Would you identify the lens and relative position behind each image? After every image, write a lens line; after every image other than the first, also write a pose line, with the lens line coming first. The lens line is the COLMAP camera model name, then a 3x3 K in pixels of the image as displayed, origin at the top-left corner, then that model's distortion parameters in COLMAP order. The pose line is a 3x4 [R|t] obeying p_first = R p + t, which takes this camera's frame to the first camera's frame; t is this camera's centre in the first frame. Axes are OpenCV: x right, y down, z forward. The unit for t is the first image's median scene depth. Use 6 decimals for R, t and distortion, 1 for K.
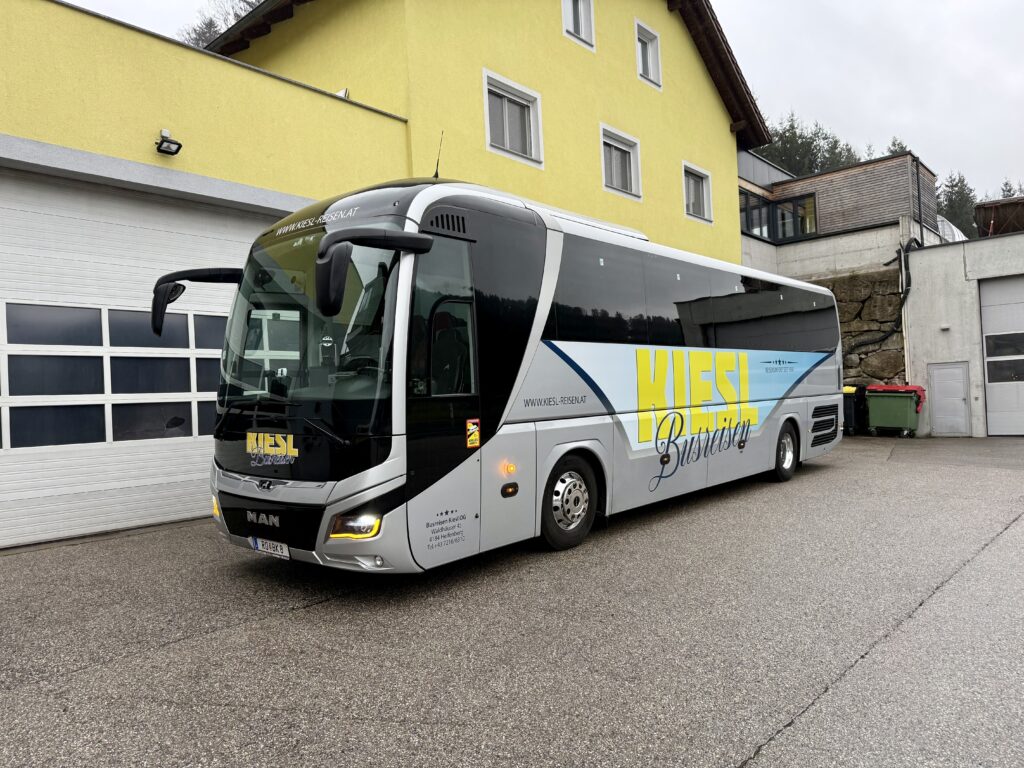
lens RADIAL K [[714.1, 0, 506.5], [0, 714.1, 386.4], [0, 0, 1]] dist [0.028718, -0.036898]
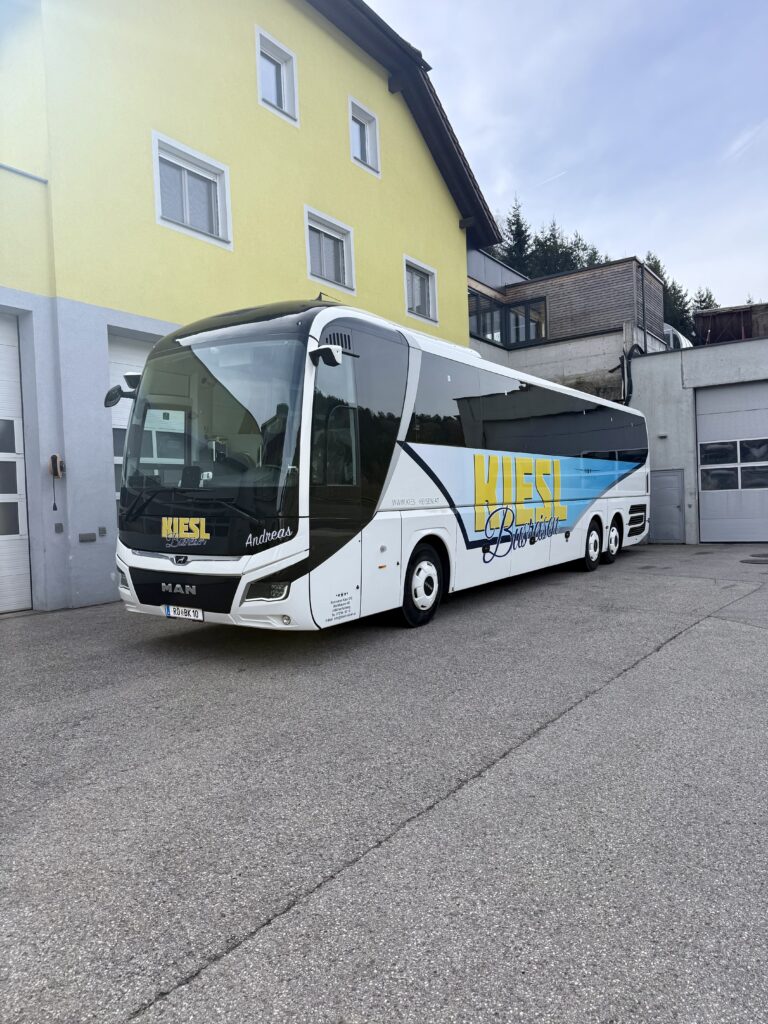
lens RADIAL K [[714.1, 0, 378.1], [0, 714.1, 512.0], [0, 0, 1]] dist [0.028718, -0.036898]
pose [[0.991882, 0.002002, 0.127142, 0.088922], [-0.005823, 0.999542, 0.029686, -0.002143], [-0.127024, -0.030185, 0.991440, 0.052704]]
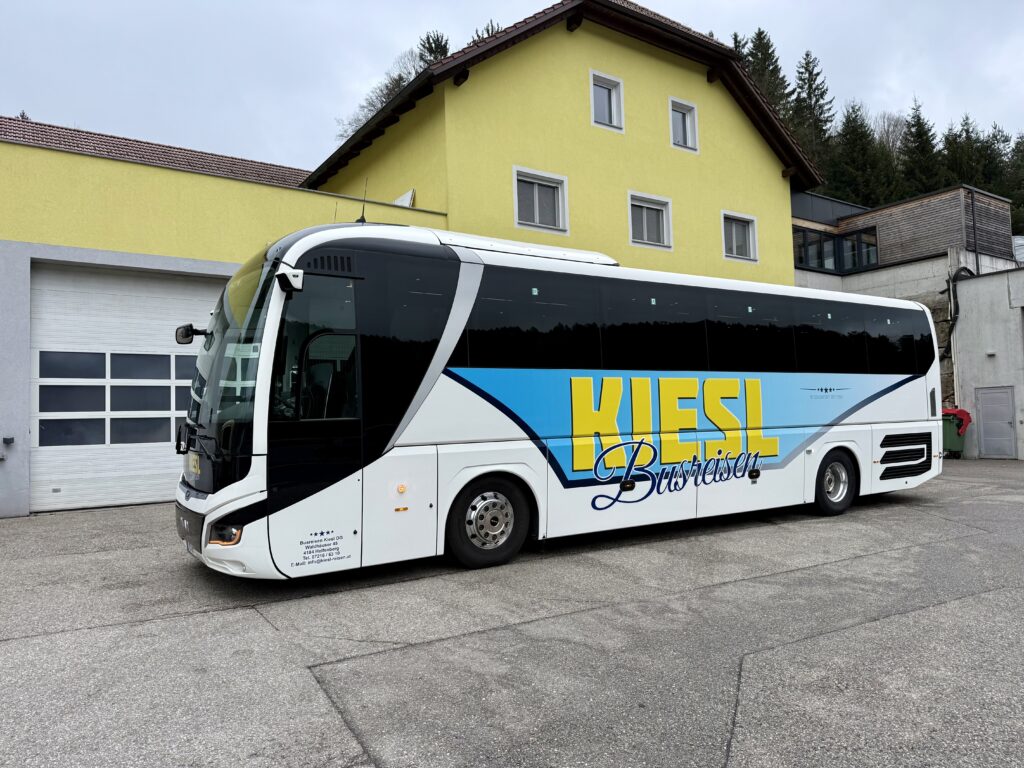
lens RADIAL K [[714.1, 0, 512.1], [0, 714.1, 383.9], [0, 0, 1]] dist [0.028718, -0.036898]
pose [[0.969485, 0.000772, -0.245149, 0.195986], [-0.007569, 0.999613, -0.026784, -0.004879], [0.245033, 0.027822, 0.969115, -0.177560]]
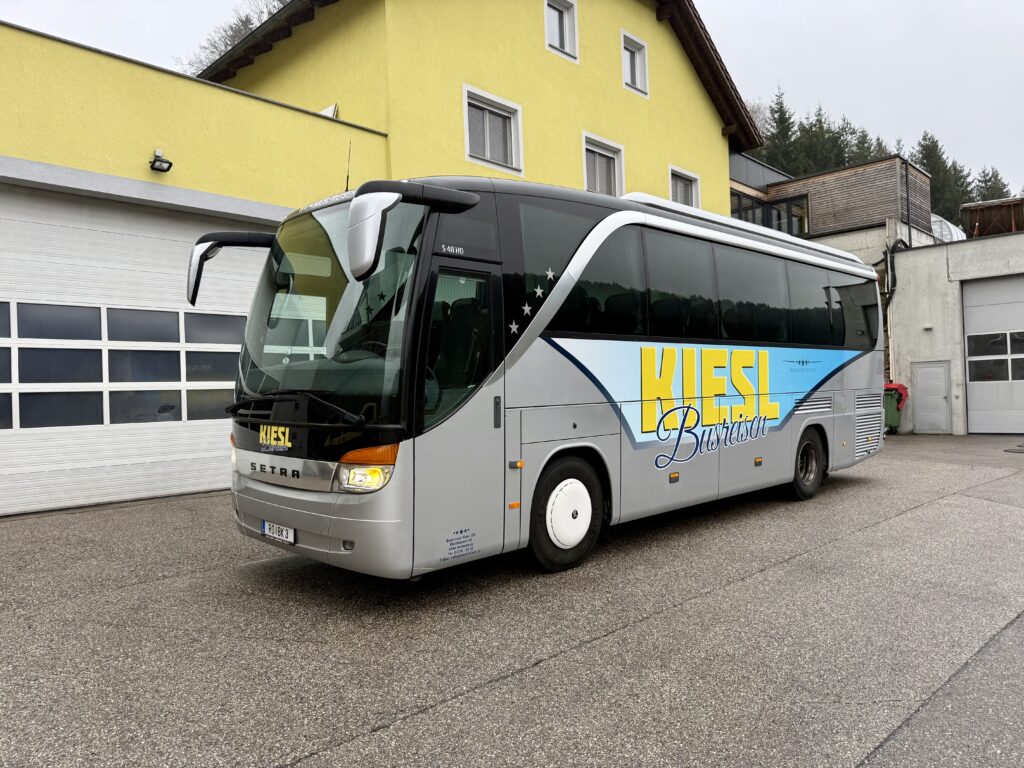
lens RADIAL K [[714.1, 0, 509.6], [0, 714.1, 385.8], [0, 0, 1]] dist [0.028718, -0.036898]
pose [[0.999047, 0.011373, -0.042145, 0.059177], [-0.011007, 0.999900, 0.008916, -0.001023], [0.042242, -0.008444, 0.999072, -0.050029]]
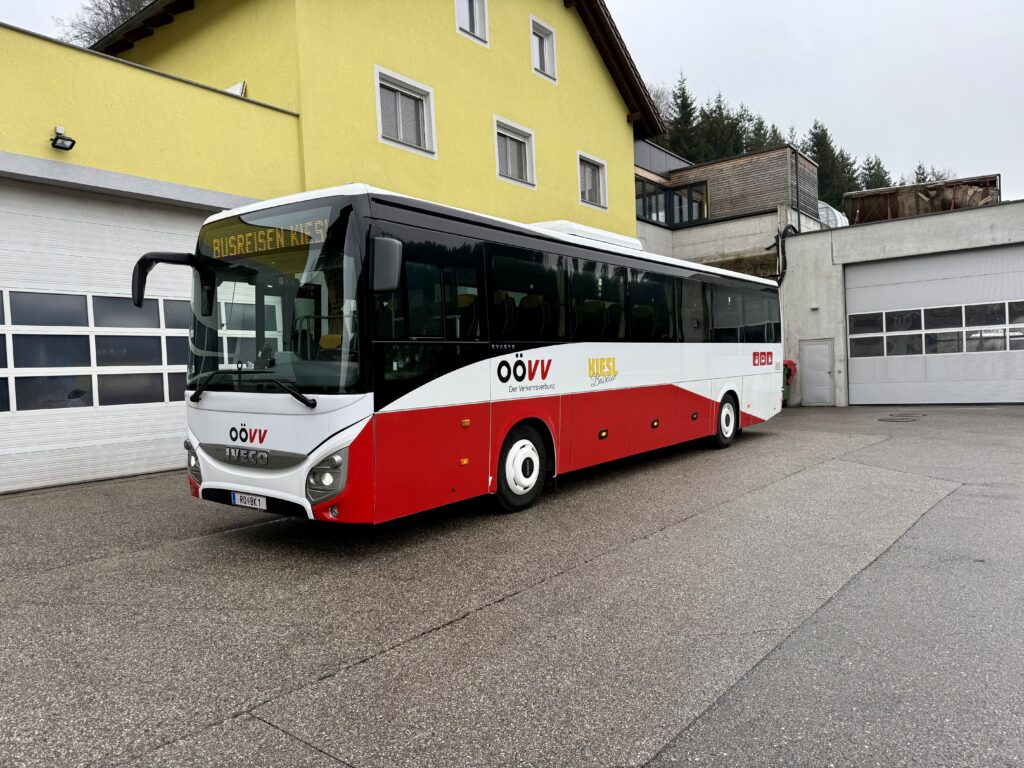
lens RADIAL K [[714.1, 0, 502.7], [0, 714.1, 388.8], [0, 0, 1]] dist [0.028718, -0.036898]
pose [[0.997492, -0.002850, 0.070722, 0.055101], [0.000047, 0.999215, 0.039604, -0.000877], [-0.070779, -0.039502, 0.996710, -0.070956]]
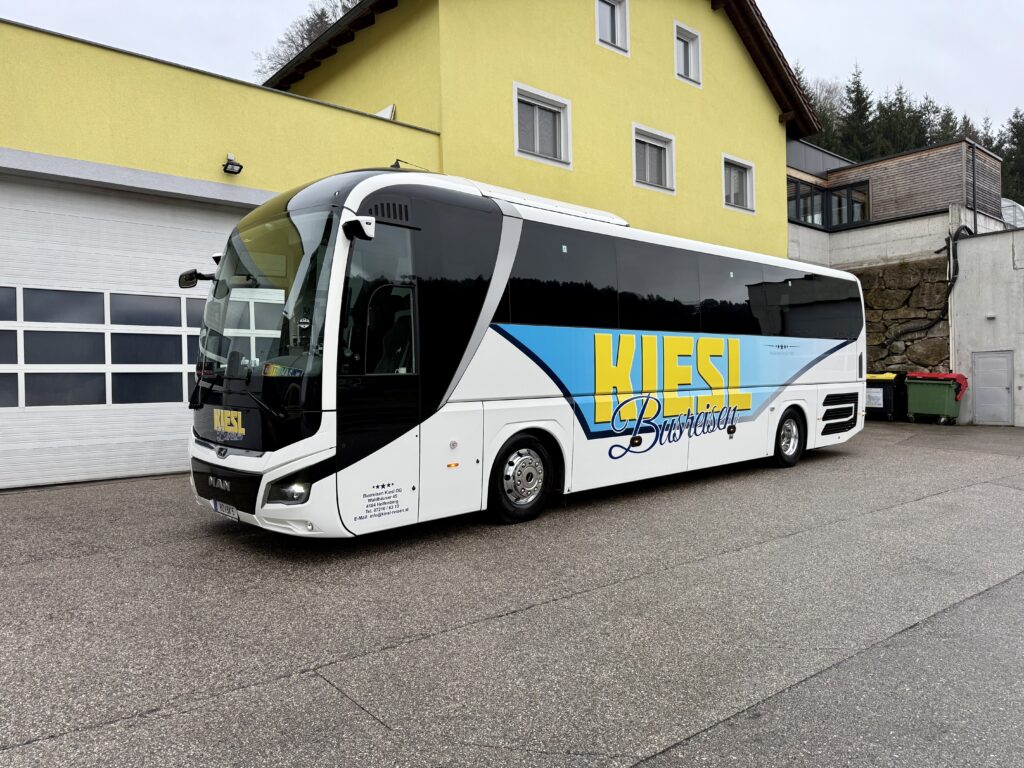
lens RADIAL K [[714.1, 0, 511.8], [0, 714.1, 382.1], [0, 0, 1]] dist [0.028718, -0.036898]
pose [[0.990886, 0.024080, -0.132537, 0.084828], [-0.020998, 0.999477, 0.024602, -0.000781], [0.133060, -0.021595, 0.990873, -0.083320]]
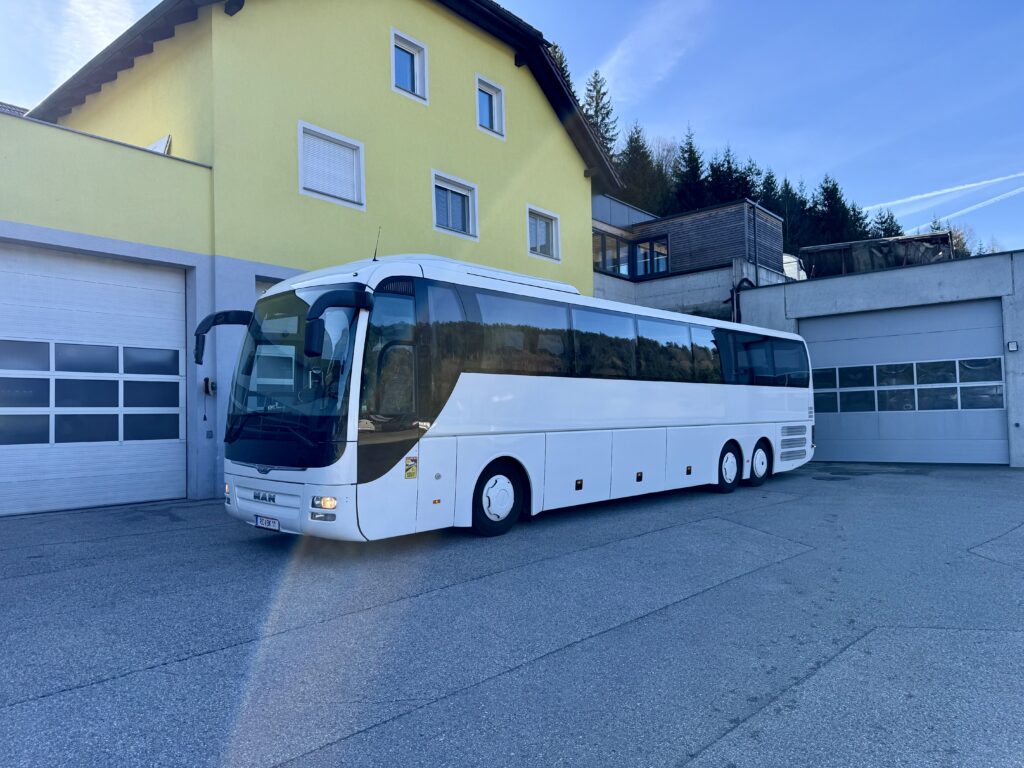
lens RADIAL K [[714.1, 0, 505.5], [0, 714.1, 390.2], [0, 0, 1]] dist [0.028718, -0.036898]
pose [[0.999117, 0.022257, 0.035627, 0.174948], [-0.021503, 0.999540, -0.021393, -0.006392], [-0.036086, 0.020608, 0.999136, -0.076529]]
